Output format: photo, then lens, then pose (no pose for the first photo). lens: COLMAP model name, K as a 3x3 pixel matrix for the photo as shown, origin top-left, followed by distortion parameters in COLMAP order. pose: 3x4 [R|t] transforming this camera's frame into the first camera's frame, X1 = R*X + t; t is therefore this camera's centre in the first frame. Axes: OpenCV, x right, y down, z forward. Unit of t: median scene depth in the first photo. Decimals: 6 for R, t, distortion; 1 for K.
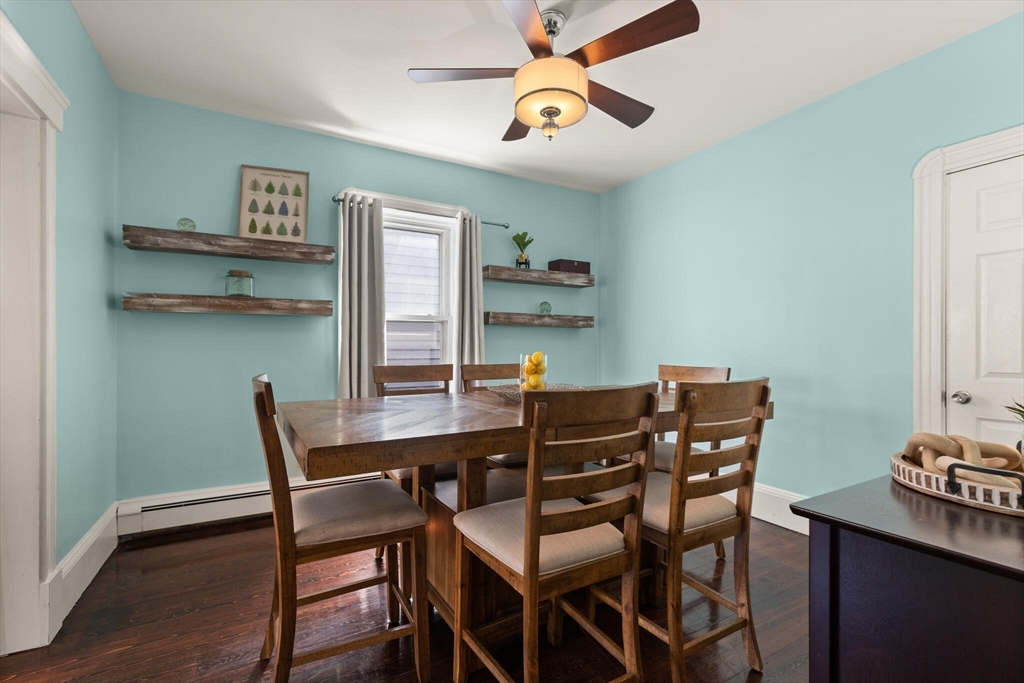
lens RADIAL K [[471.8, 0, 517.5], [0, 471.8, 344.2], [0, 0, 1]] dist [0.006000, -0.001967]
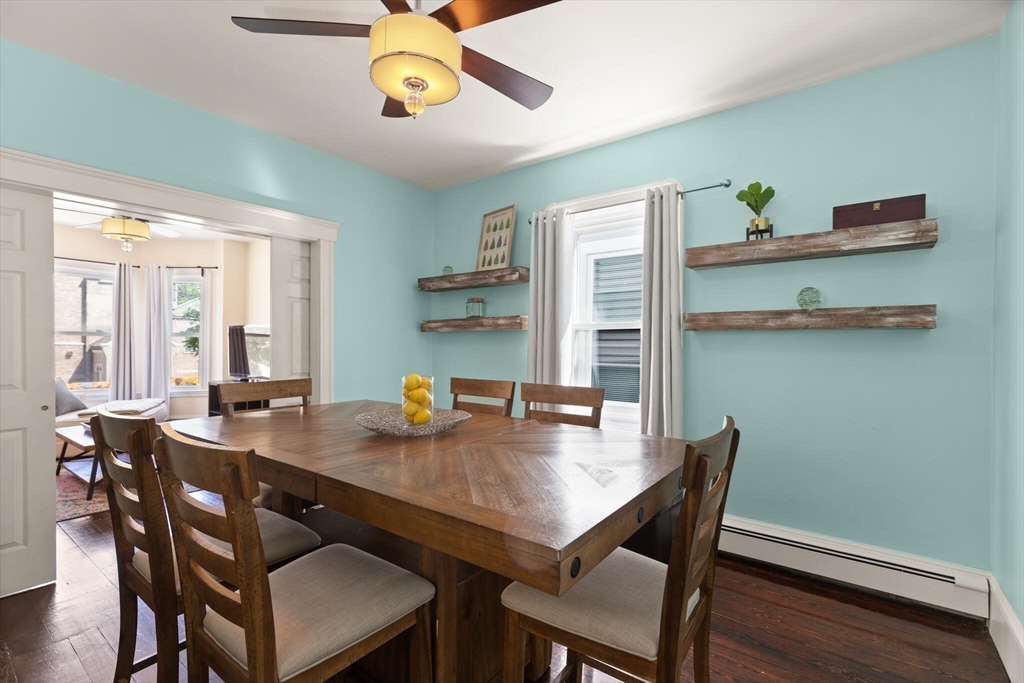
lens RADIAL K [[471.8, 0, 507.8], [0, 471.8, 345.1], [0, 0, 1]] dist [0.006000, -0.001967]
pose [[0.346087, 0.006086, -0.938183, 0.633471], [0.002440, 0.999970, 0.007387, -0.030967], [0.938199, -0.004845, 0.346061, 0.591064]]
